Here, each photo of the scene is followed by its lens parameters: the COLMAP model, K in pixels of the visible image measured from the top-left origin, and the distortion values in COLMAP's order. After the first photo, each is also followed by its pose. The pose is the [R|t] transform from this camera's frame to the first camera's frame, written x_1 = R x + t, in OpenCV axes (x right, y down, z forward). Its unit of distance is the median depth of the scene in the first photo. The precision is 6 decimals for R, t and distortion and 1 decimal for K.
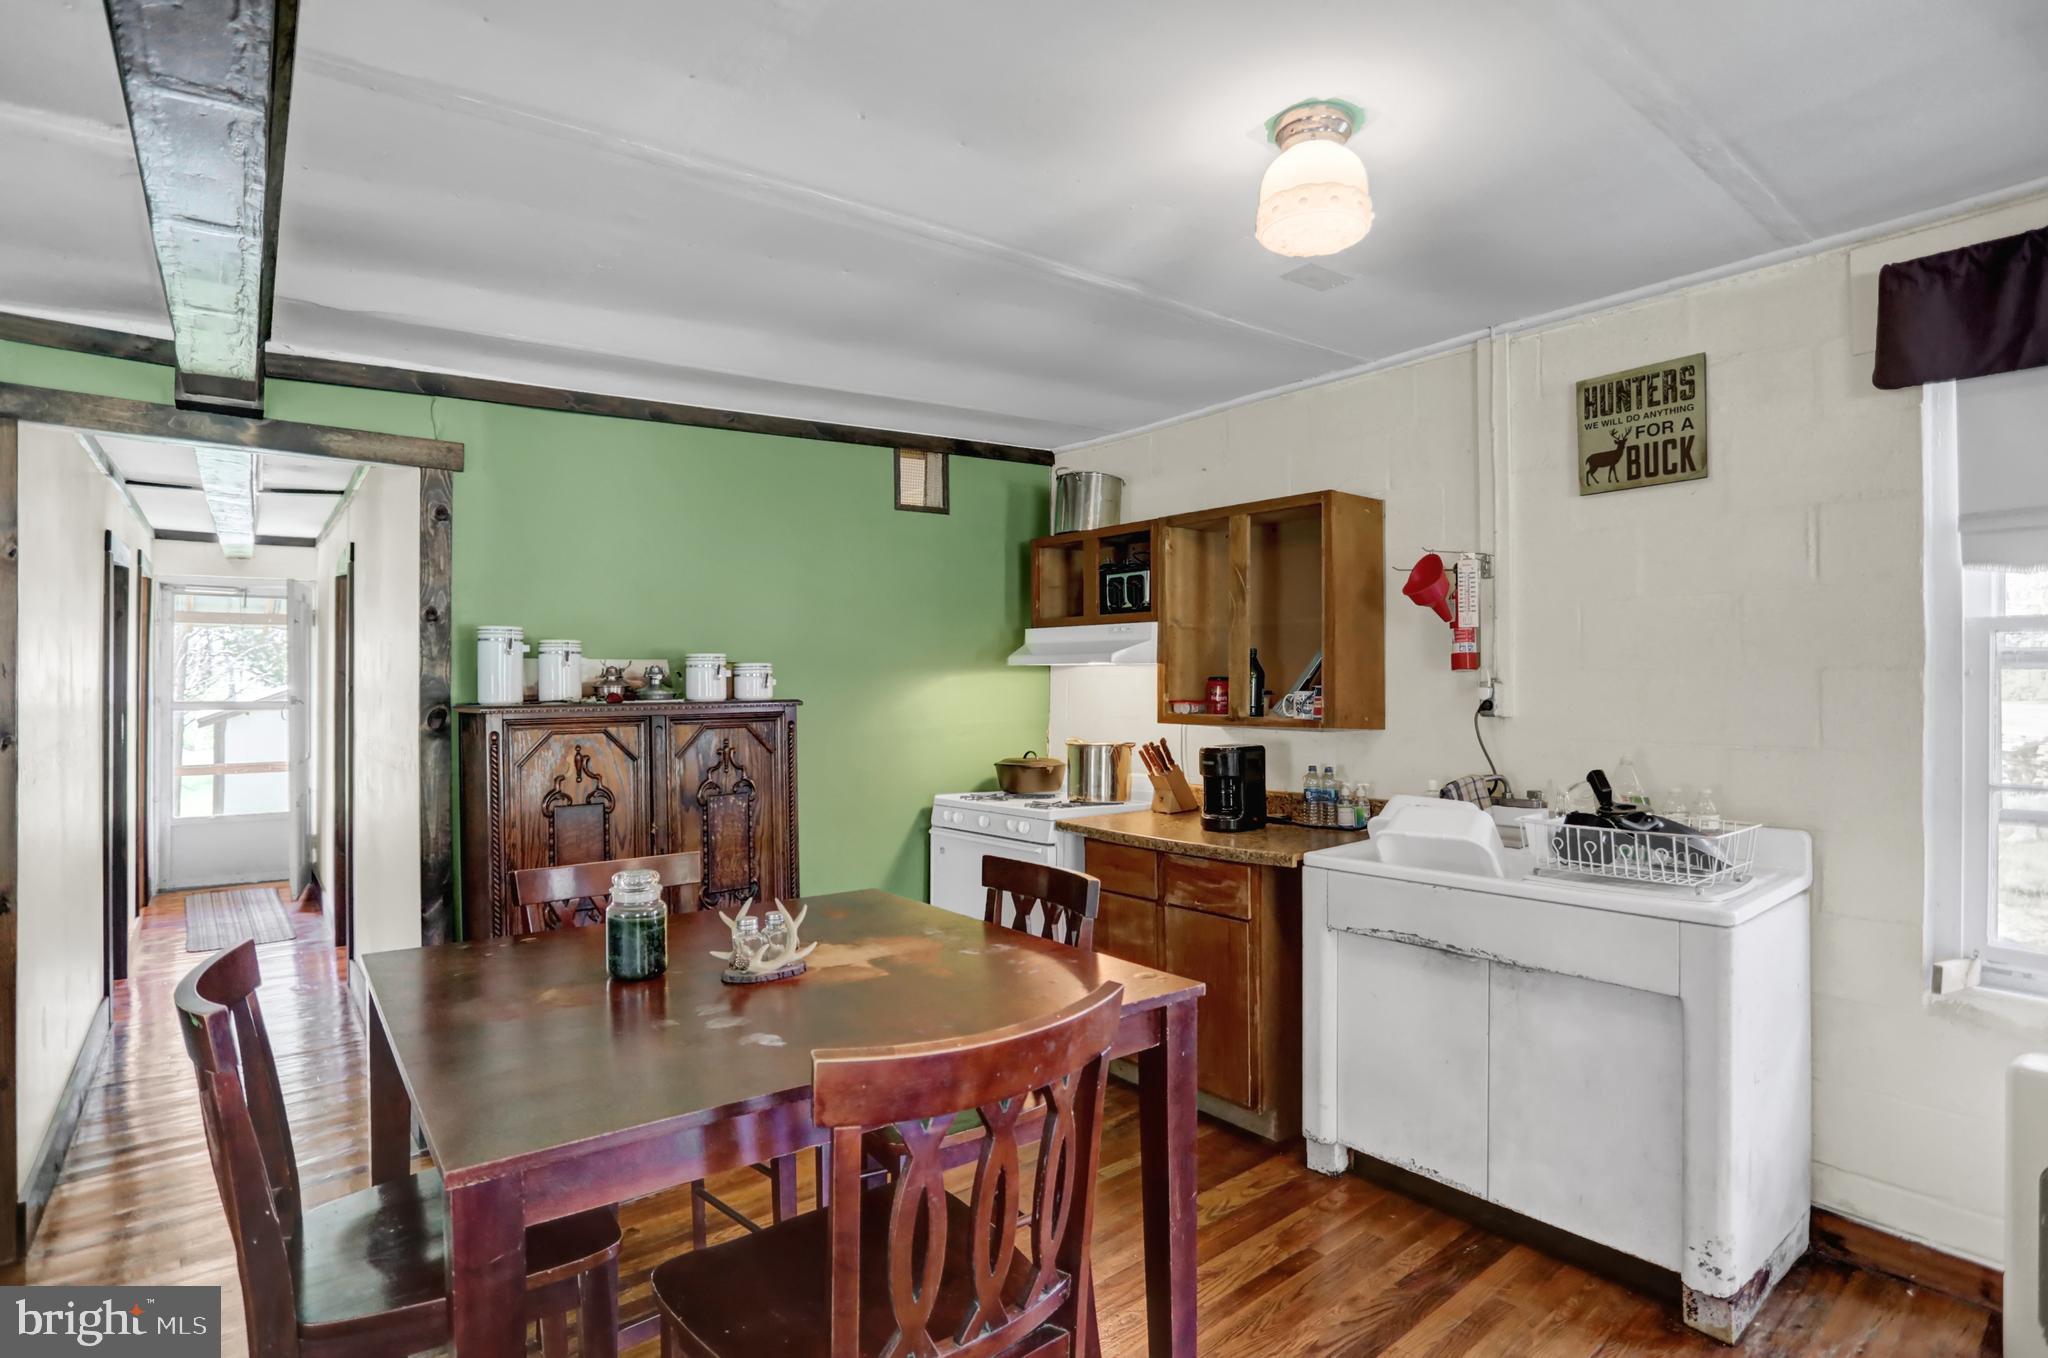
lens RADIAL K [[1030.5, 0, 1011.2], [0, 1030.5, 676.6], [0, 0, 1]] dist [-0.070452, 0.033043]
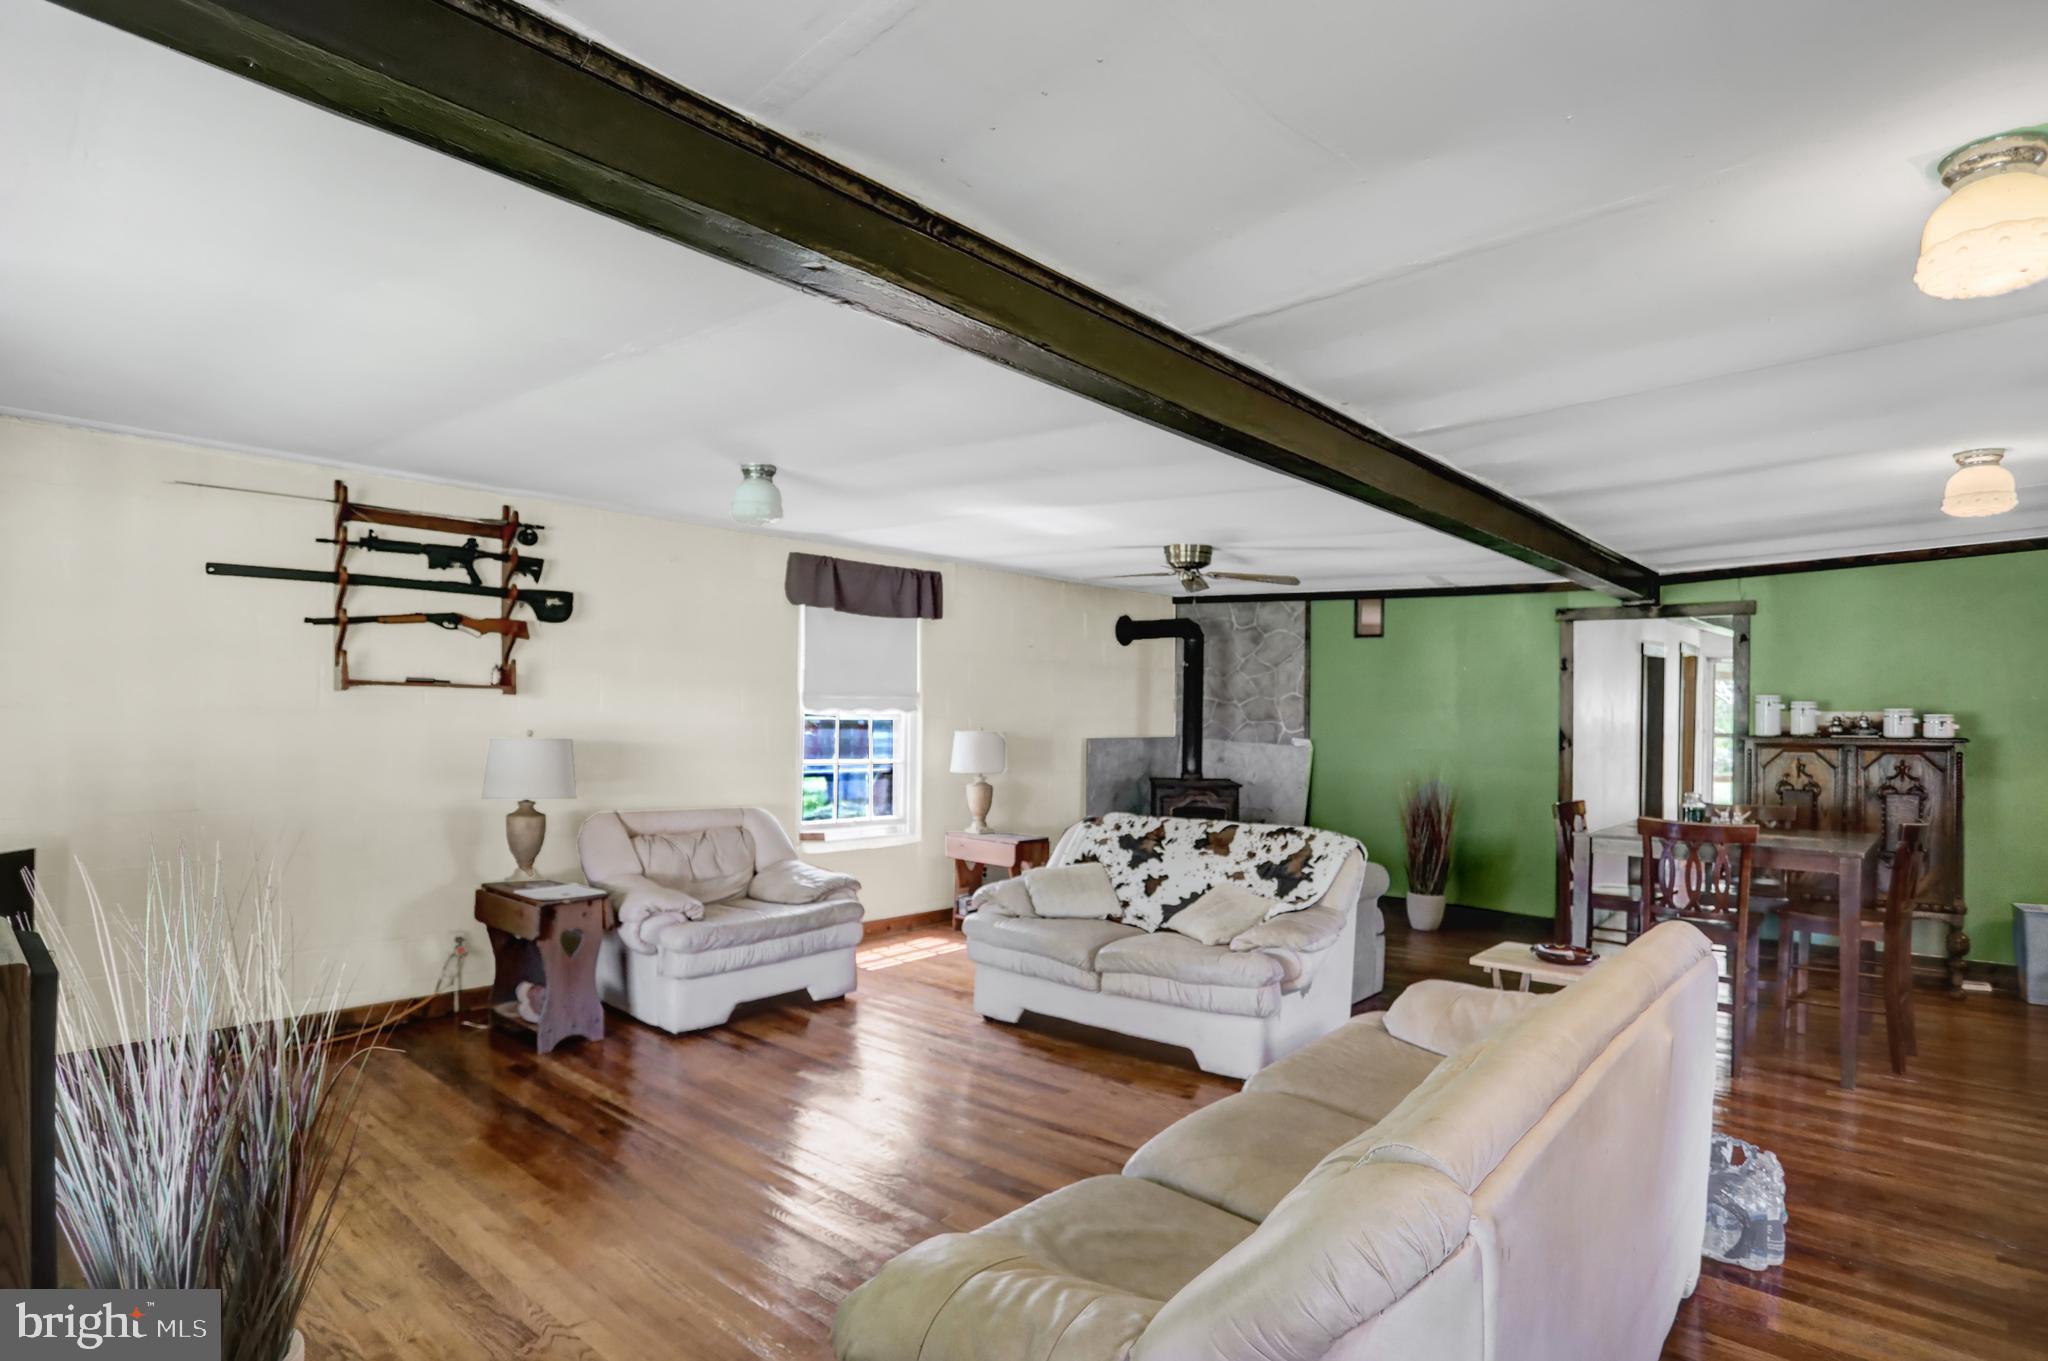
lens RADIAL K [[1054.9, 0, 1080.1], [0, 1054.9, 720.4], [0, 0, 1]] dist [-0.028938, 0.000095]
pose [[0.219886, 0.011208, -0.975461, 1.111296], [-0.001943, 0.999937, 0.011052, -0.020545], [0.975524, -0.000535, 0.219894, -0.691595]]
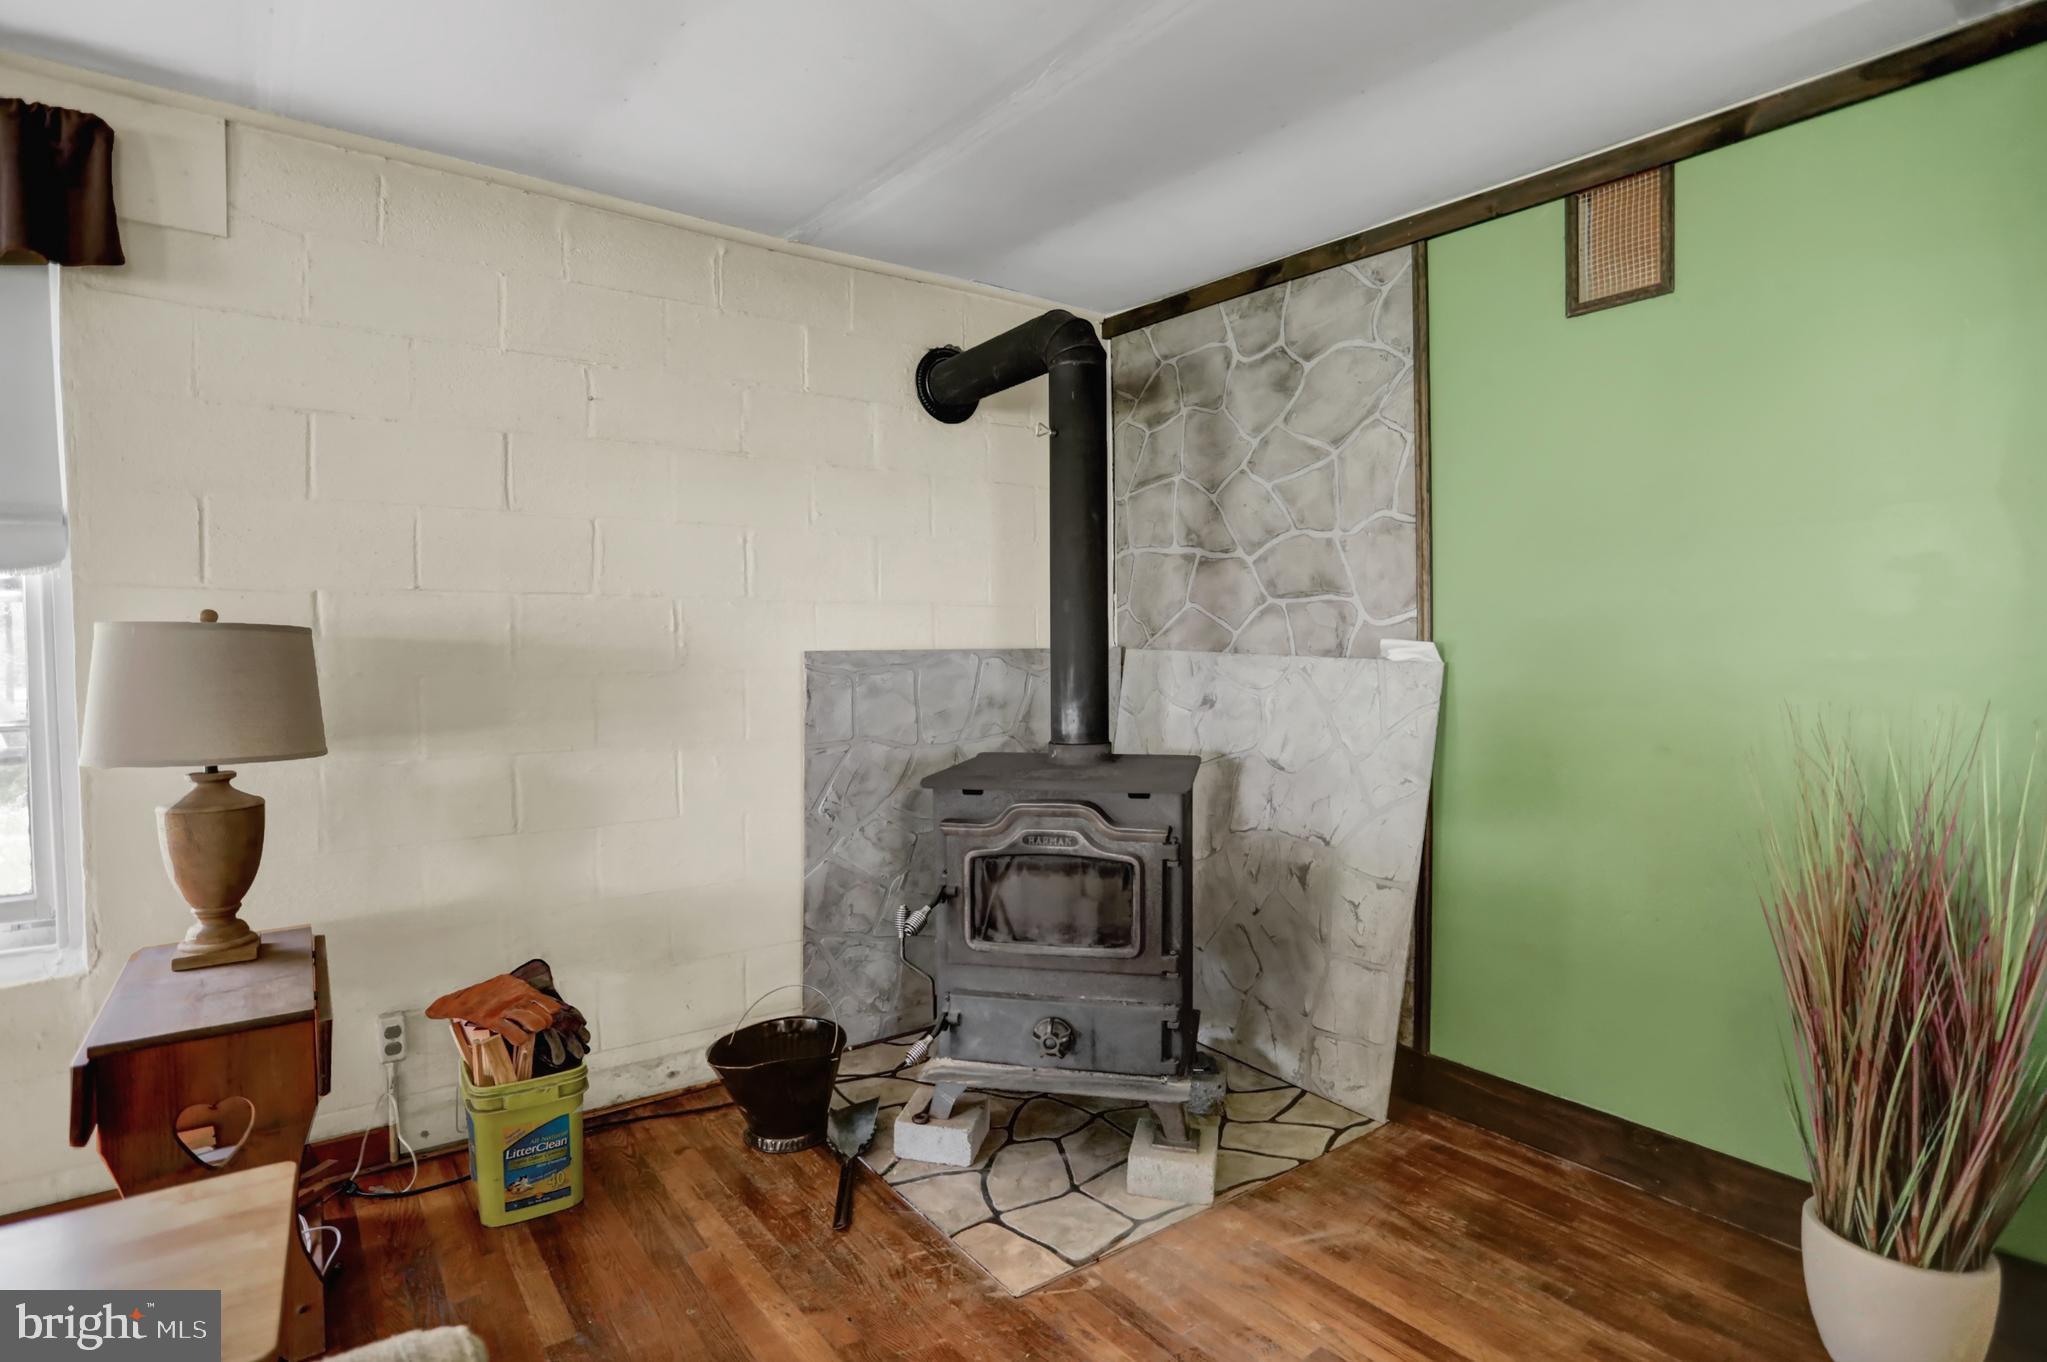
lens RADIAL K [[1028.8, 0, 1021.4], [0, 1028.8, 685.2], [0, 0, 1]] dist [-0.062181, 0.033957]
pose [[-0.014656, 0.033342, -0.999337, -0.416966], [0.022709, 0.999197, 0.033004, 0.054372], [0.999635, -0.022210, -0.015402, 0.090133]]
